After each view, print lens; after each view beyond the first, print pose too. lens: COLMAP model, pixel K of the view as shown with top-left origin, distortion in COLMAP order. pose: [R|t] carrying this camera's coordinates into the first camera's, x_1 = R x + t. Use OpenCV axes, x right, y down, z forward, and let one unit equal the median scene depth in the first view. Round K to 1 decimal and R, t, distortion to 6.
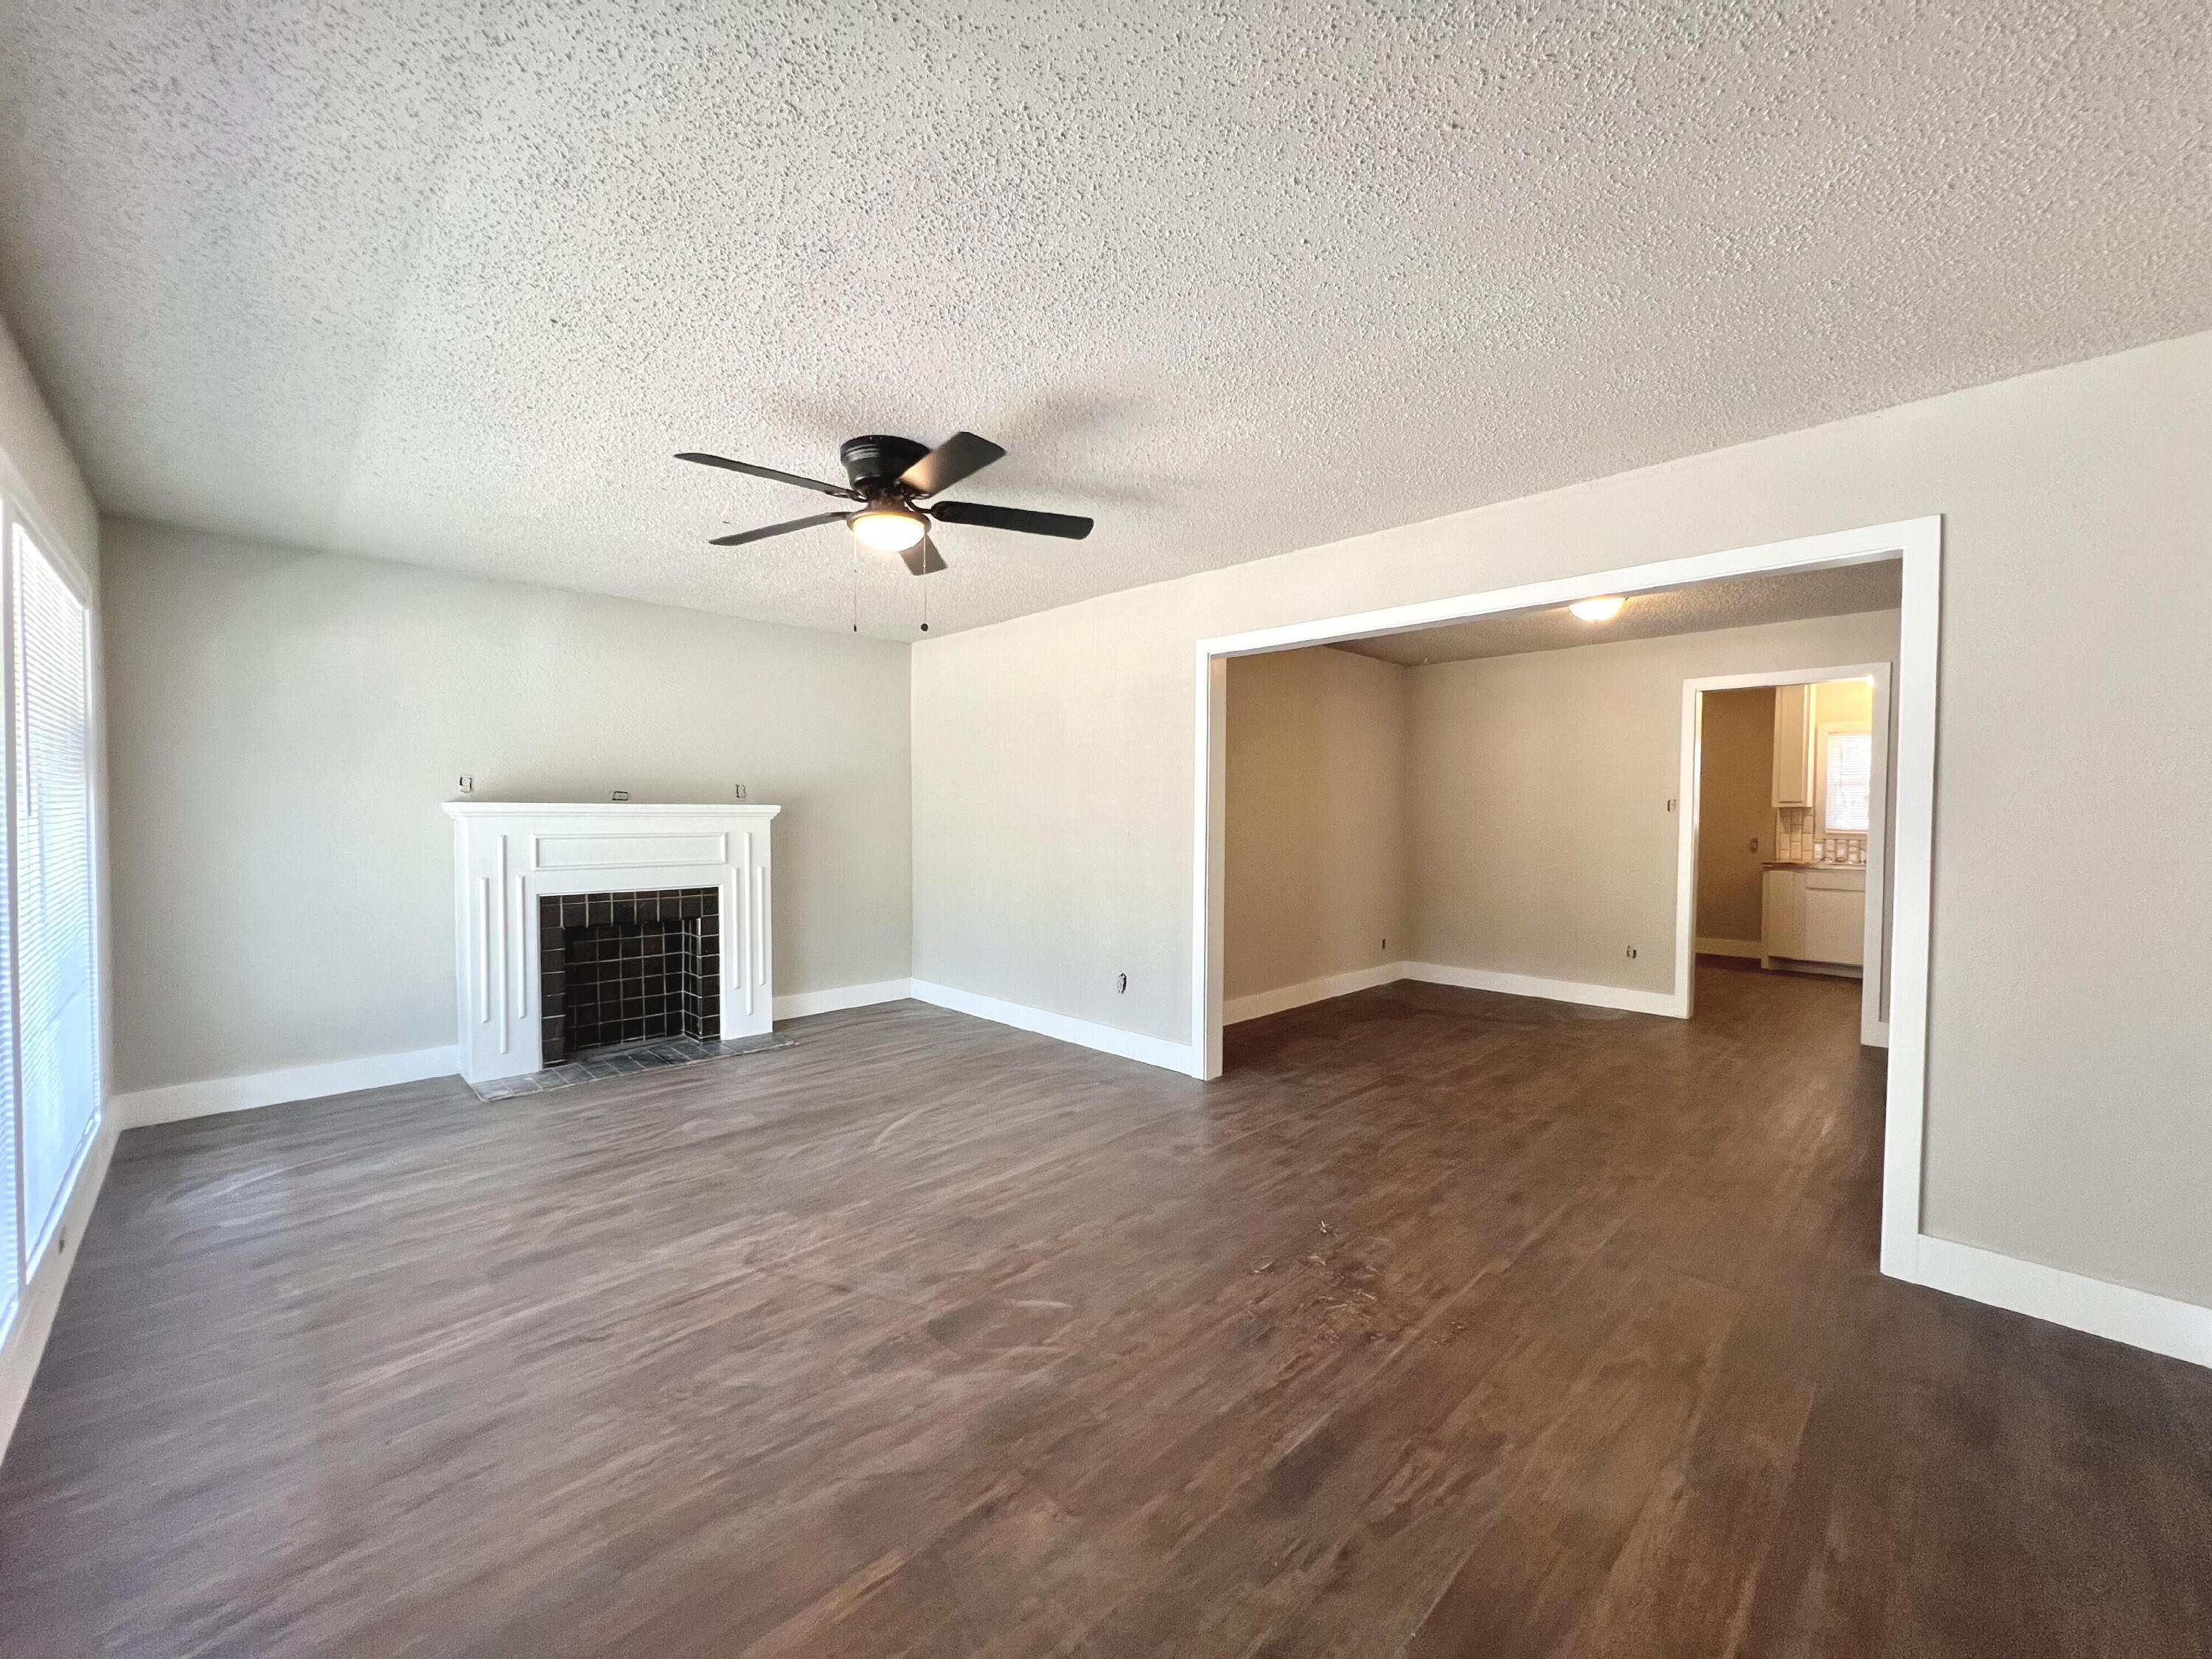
lens RADIAL K [[876.7, 0, 1106.0], [0, 876.7, 829.5], [0, 0, 1]] dist [0.012936, 0.000153]
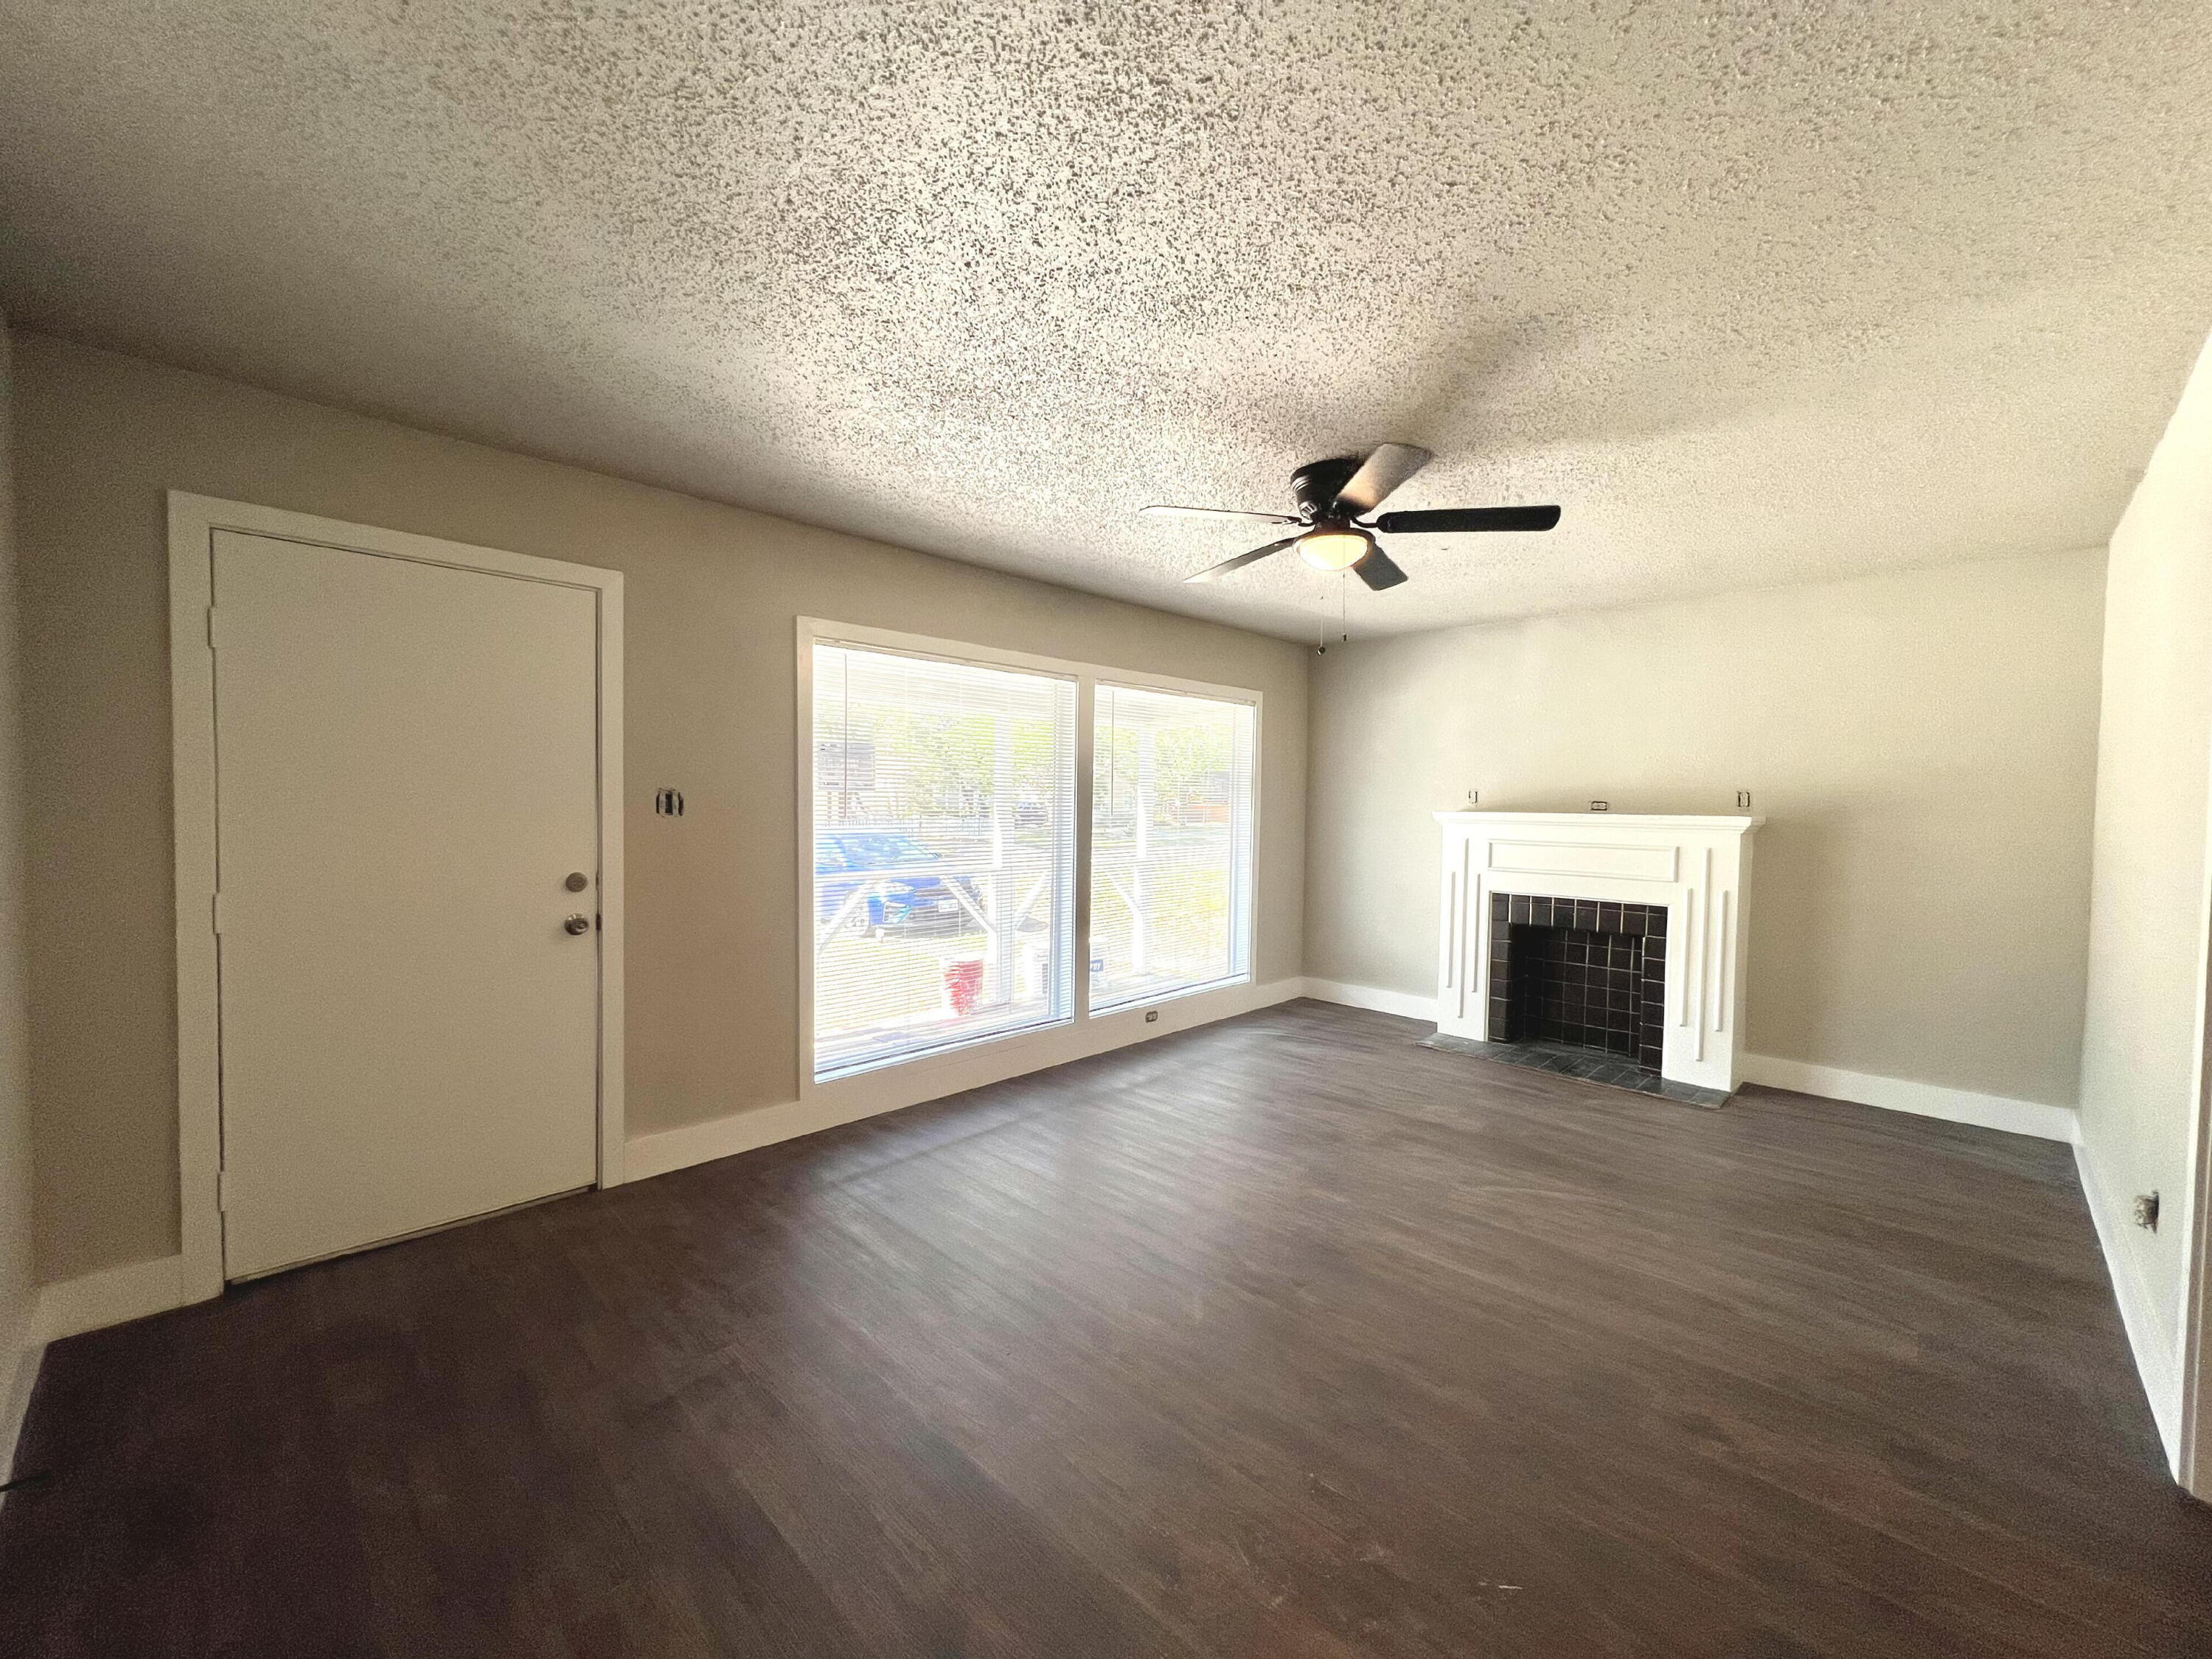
lens RADIAL K [[870.0, 0, 1081.9], [0, 870.0, 824.0], [0, 0, 1]] dist [-0.001319, 0.000060]
pose [[-0.007443, 0.020914, -0.999754, 0.502946], [-0.025306, 0.999457, 0.021096, -0.025839], [0.999652, 0.025456, -0.006910, 0.453331]]
